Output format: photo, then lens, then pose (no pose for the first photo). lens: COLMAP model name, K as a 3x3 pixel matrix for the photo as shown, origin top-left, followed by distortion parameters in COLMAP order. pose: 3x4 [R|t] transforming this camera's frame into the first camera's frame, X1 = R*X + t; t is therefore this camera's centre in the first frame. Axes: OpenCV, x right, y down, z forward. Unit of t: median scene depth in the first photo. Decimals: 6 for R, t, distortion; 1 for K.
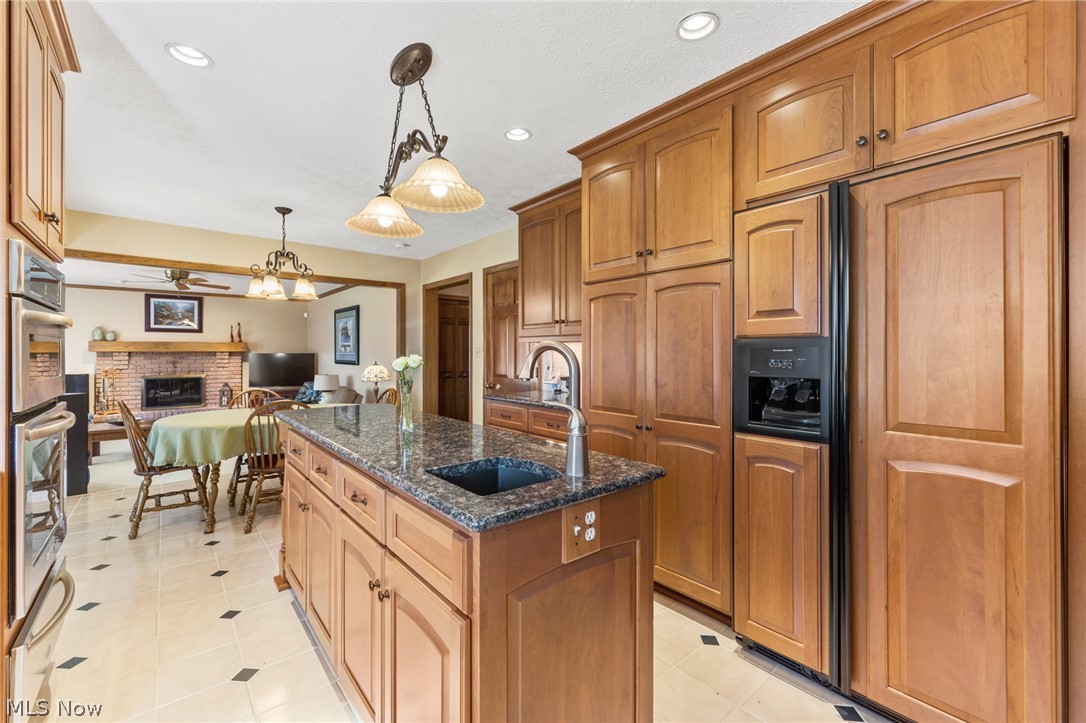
lens RADIAL K [[454.7, 0, 545.9], [0, 454.7, 351.1], [0, 0, 1]] dist [-0.000040, -0.000074]
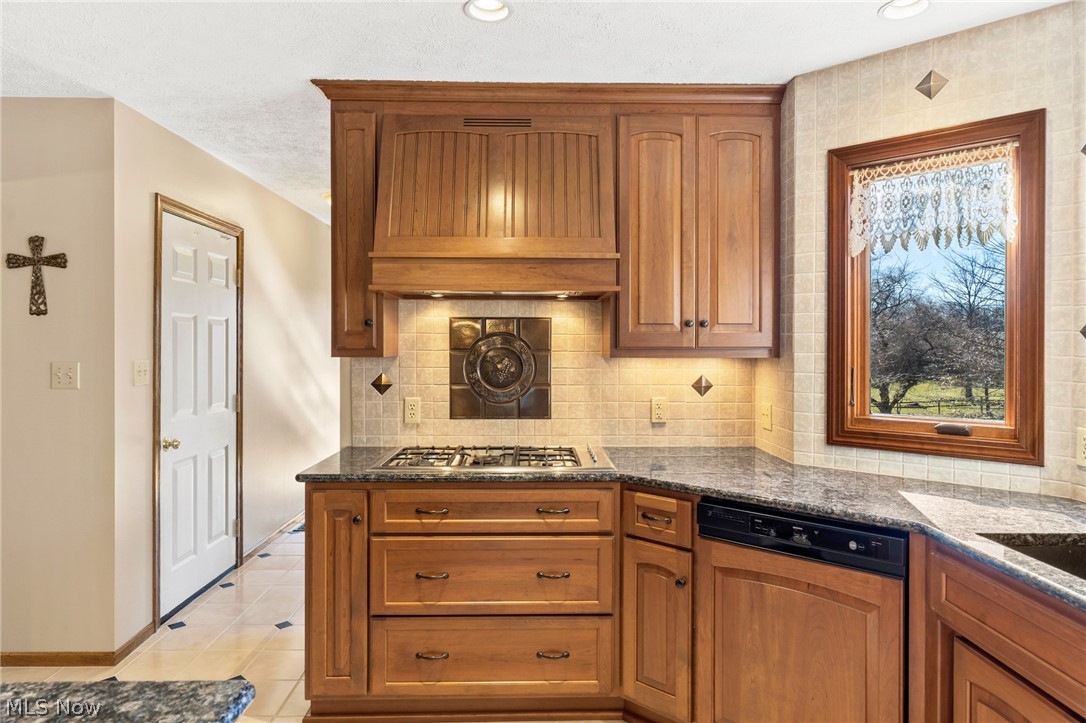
lens RADIAL K [[649.2, 0, 543.1], [0, 649.2, 349.1], [0, 0, 1]] dist [0.001216, 0.000733]
pose [[-0.777831, -0.005876, 0.628446, -0.499634], [-0.005402, 0.999982, 0.002664, -0.069612], [-0.628450, -0.001323, -0.777849, 0.651761]]
